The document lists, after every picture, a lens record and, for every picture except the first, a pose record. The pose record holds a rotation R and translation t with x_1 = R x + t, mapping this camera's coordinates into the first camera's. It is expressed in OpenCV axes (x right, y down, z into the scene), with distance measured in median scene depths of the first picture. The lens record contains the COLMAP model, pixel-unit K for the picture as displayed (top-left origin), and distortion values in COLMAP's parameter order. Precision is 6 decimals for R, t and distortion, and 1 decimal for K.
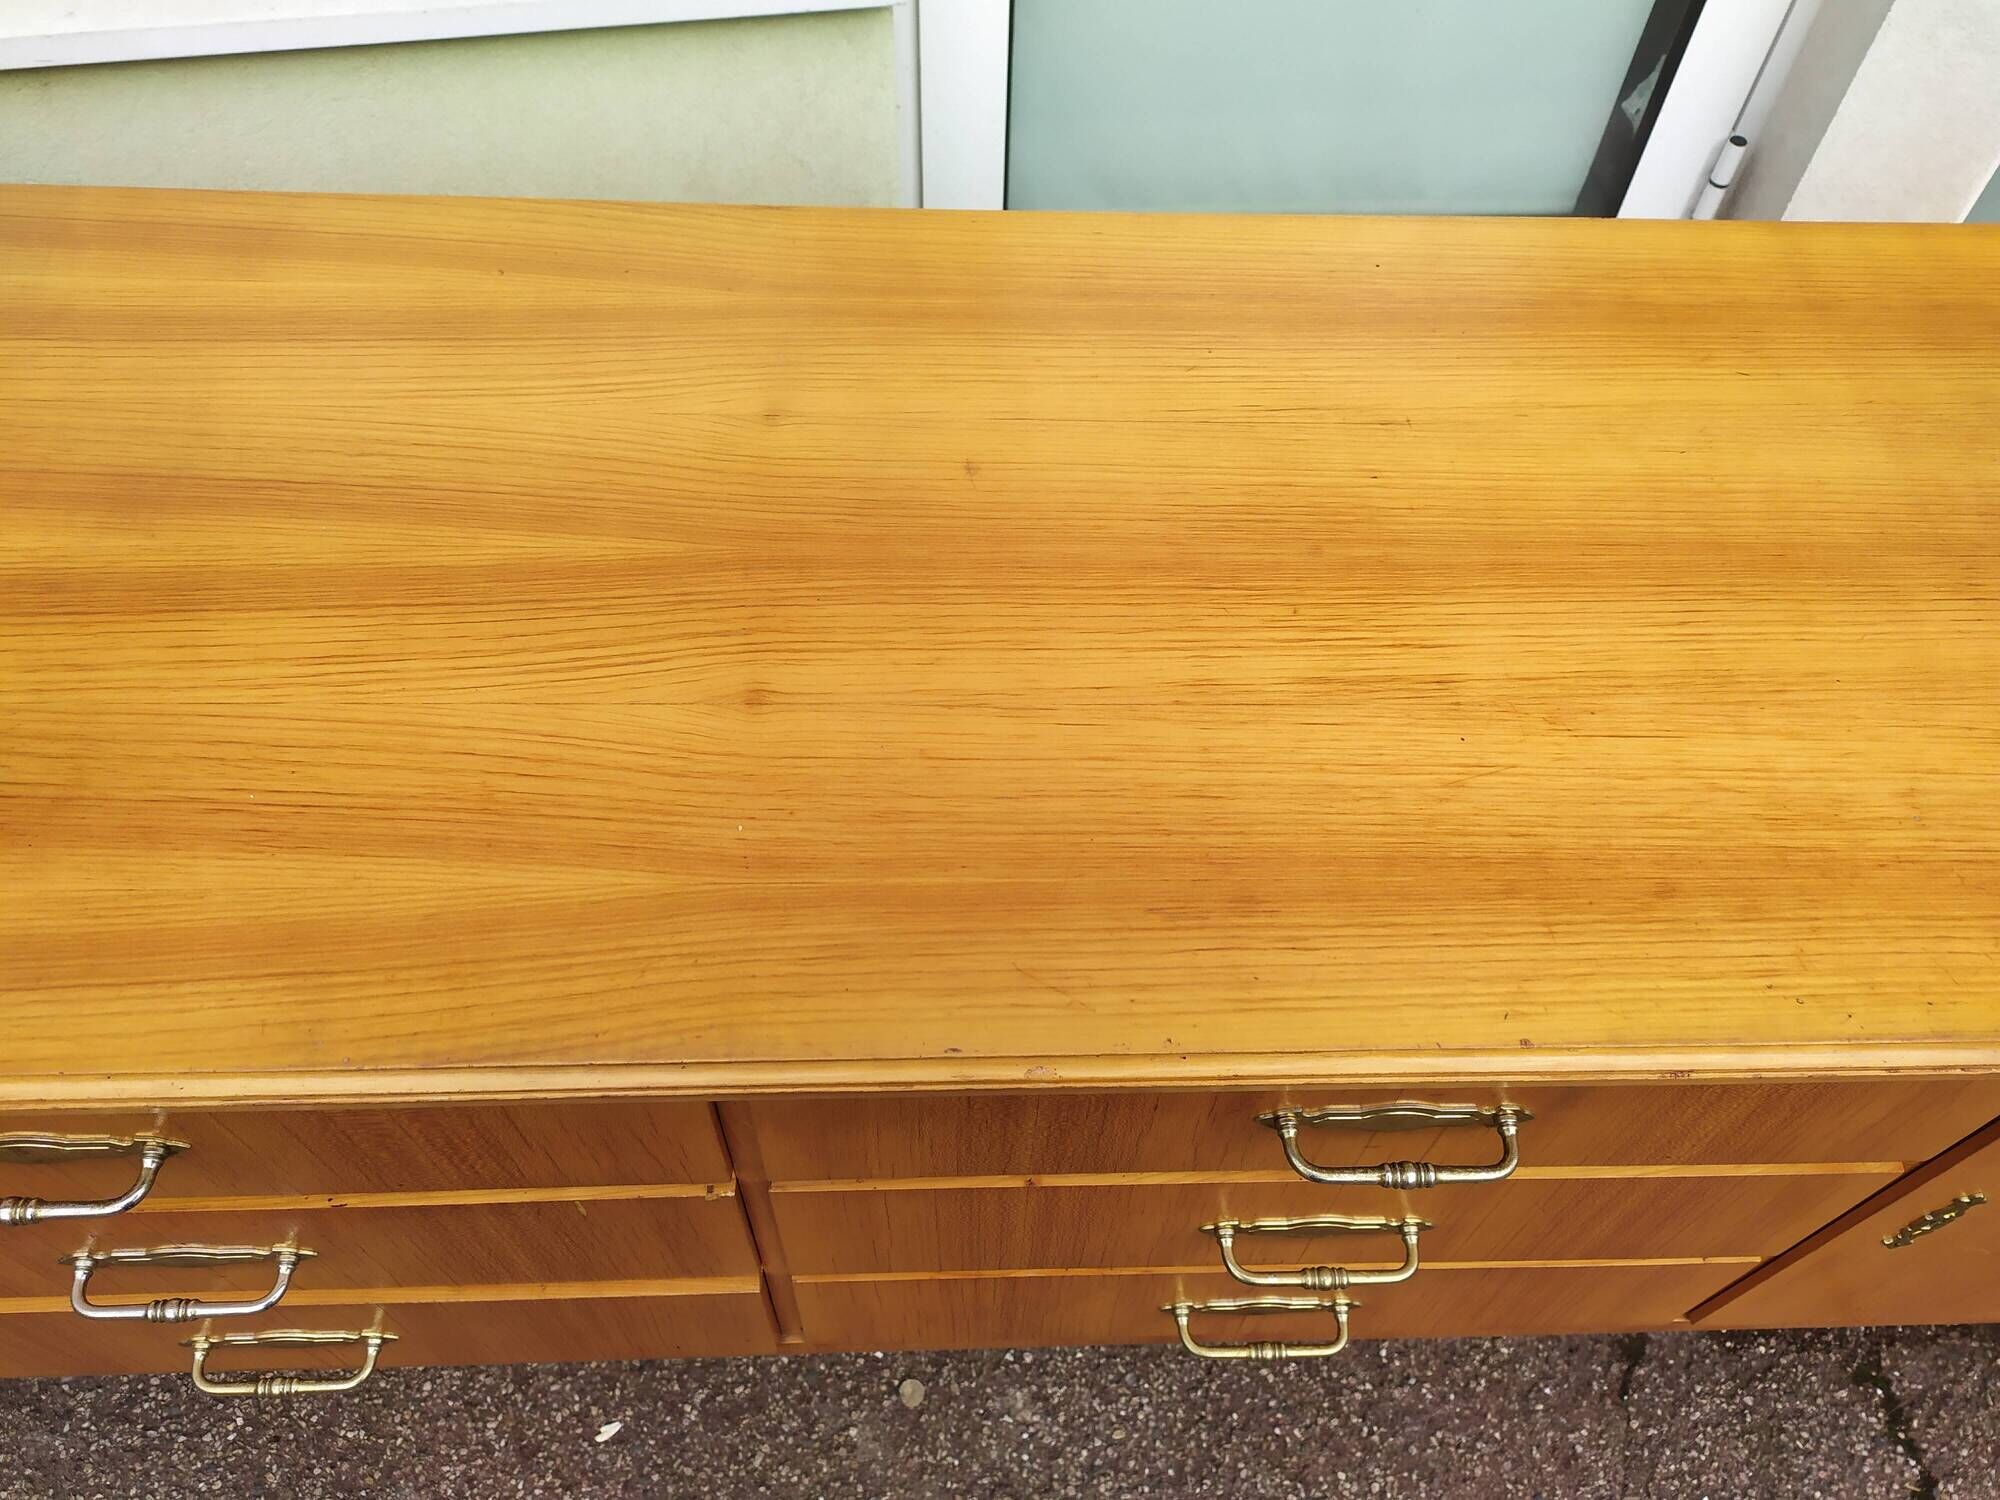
lens RADIAL K [[1504.6, 0, 1005.0], [0, 1504.6, 756.9], [0, 0, 1]] dist [0.033489, -0.031145]
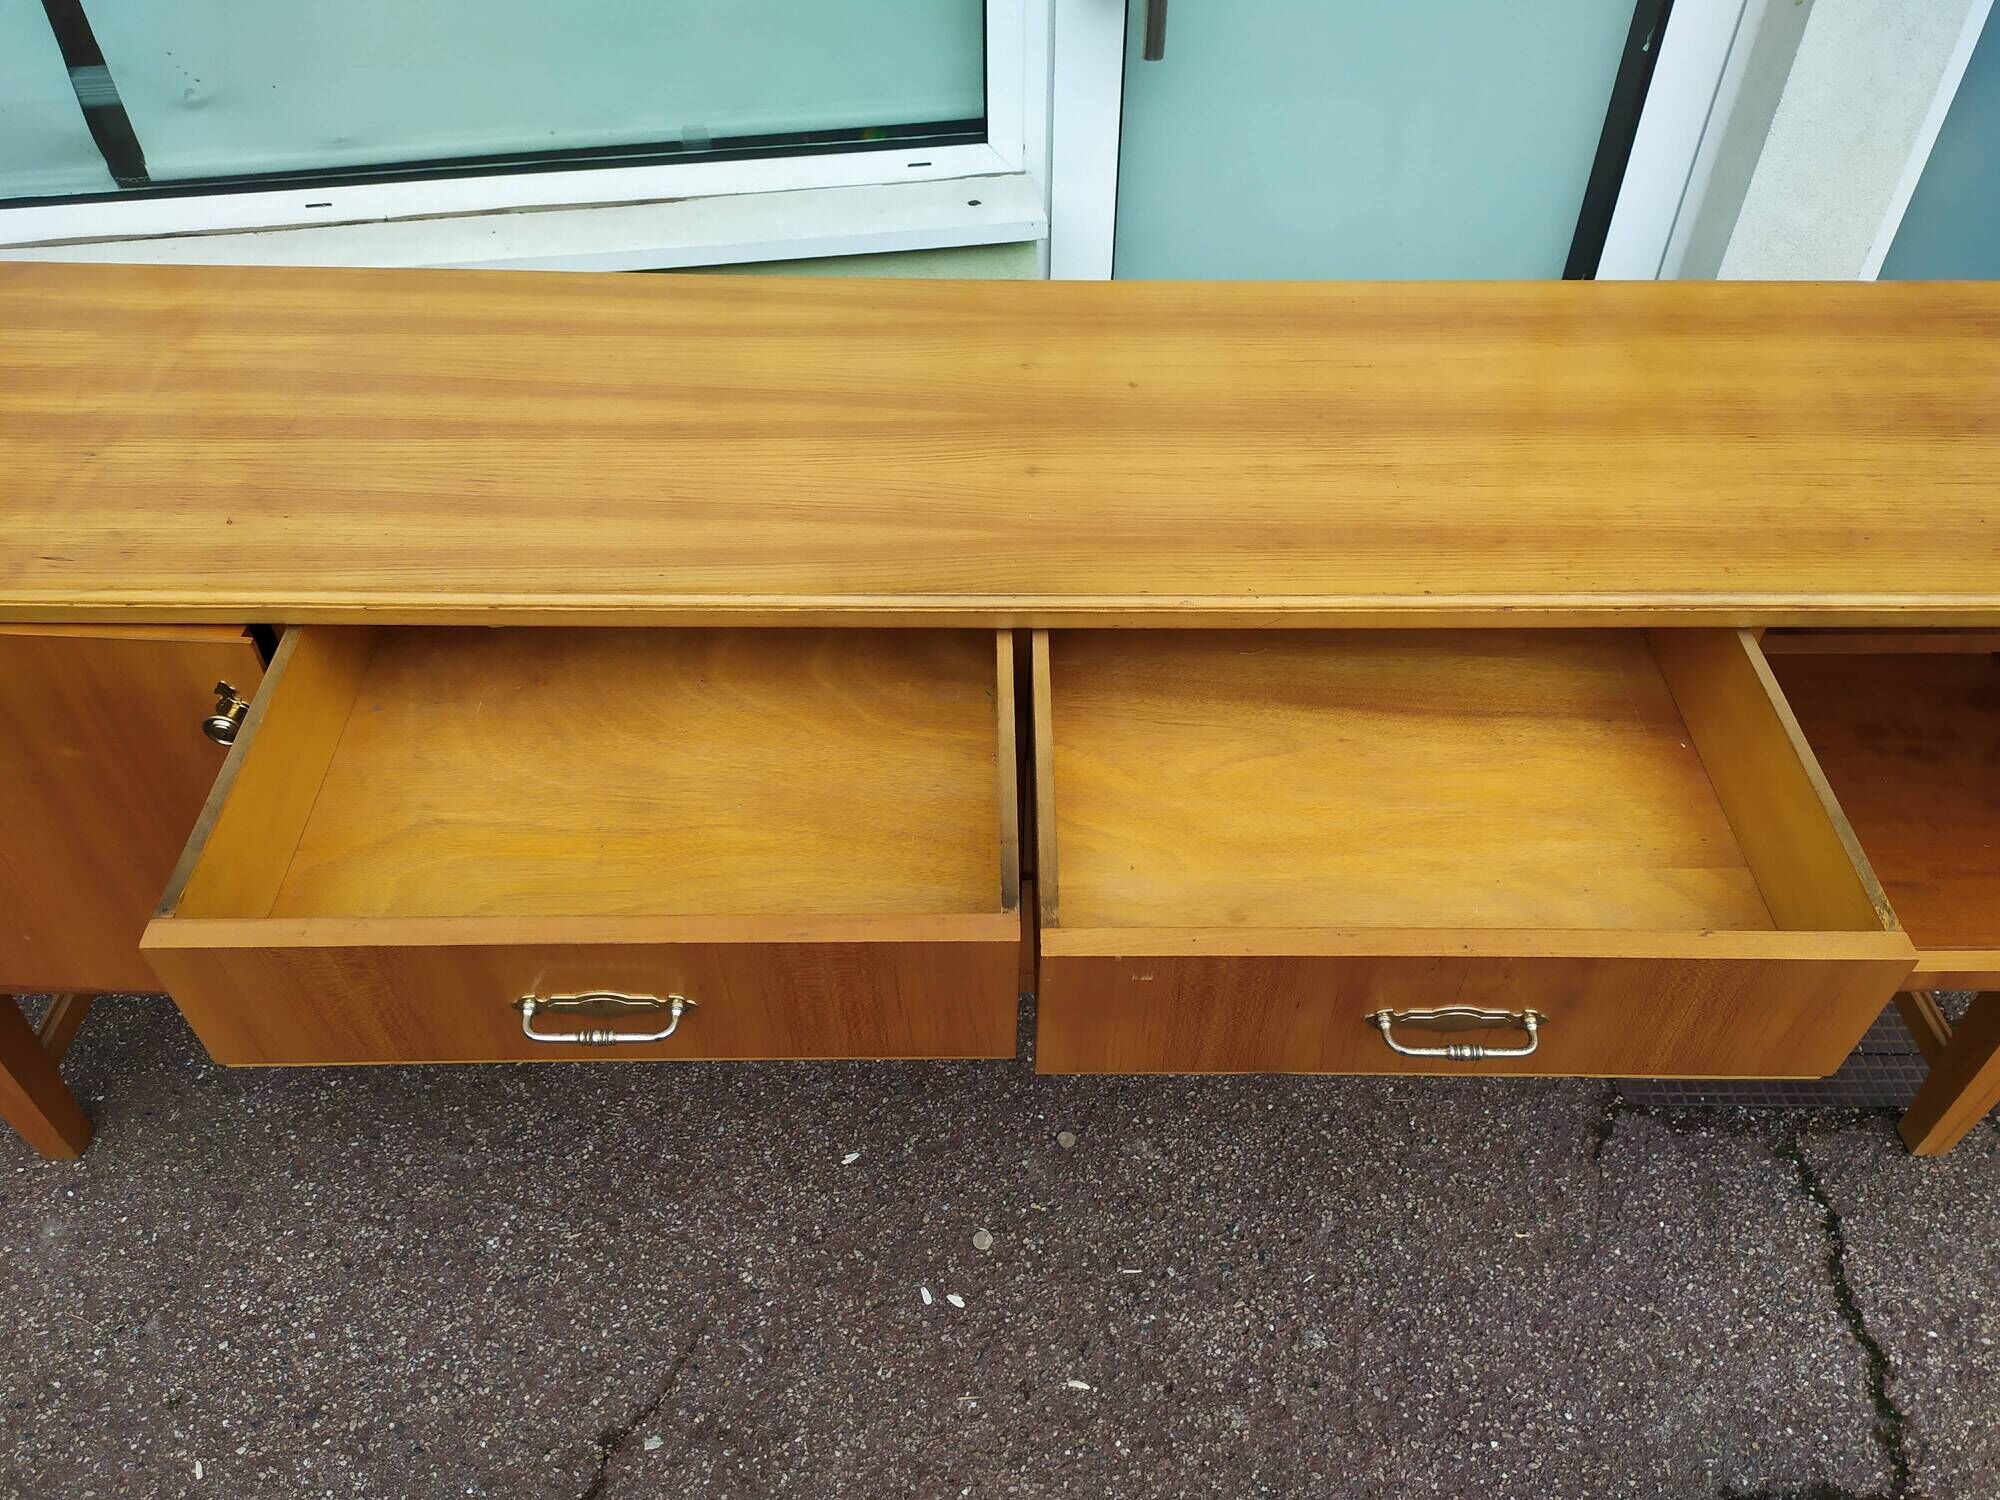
lens RADIAL K [[1493.6, 0, 996.6], [0, 1493.6, 758.3], [0, 0, 1]] dist [0.082592, -0.109516]
pose [[0.998976, -0.007095, -0.044688, -0.061571], [-0.001910, 0.980137, -0.198315, 0.352068], [0.045207, 0.198197, 0.979119, -0.416157]]
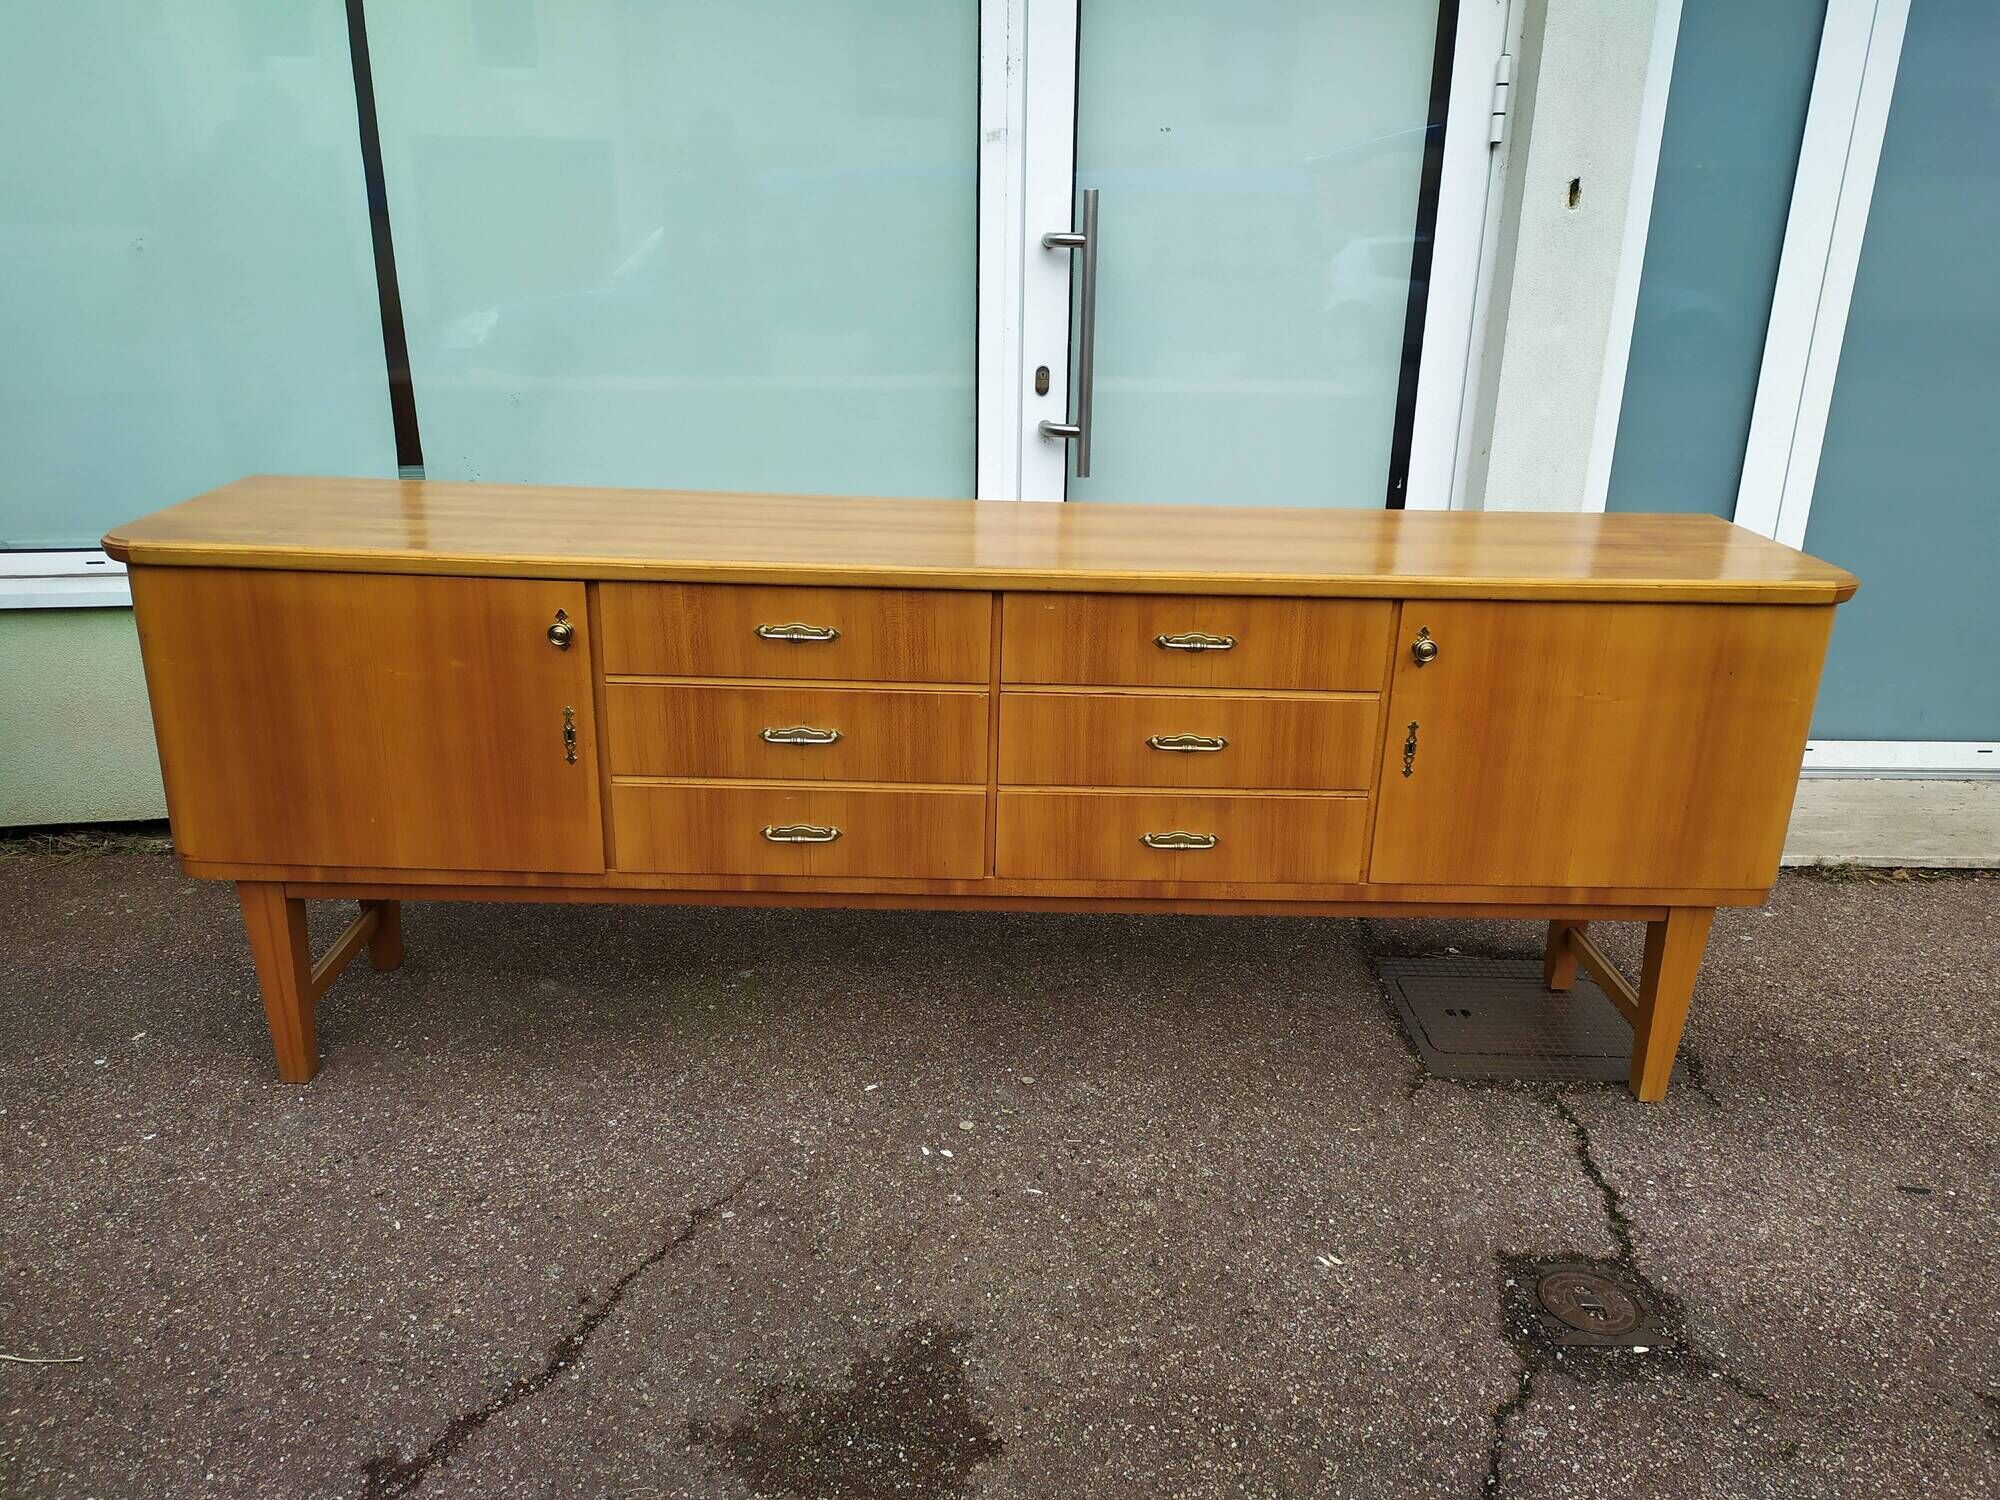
lens RADIAL K [[1480.5, 0, 999.0], [0, 1480.5, 764.2], [0, 0, 1]] dist [0.073476, -0.086315]
pose [[0.999619, -0.011508, -0.025092, -0.046190], [-0.005062, 0.817140, -0.576417, 1.177392], [0.027137, 0.576324, 0.816770, -0.761879]]
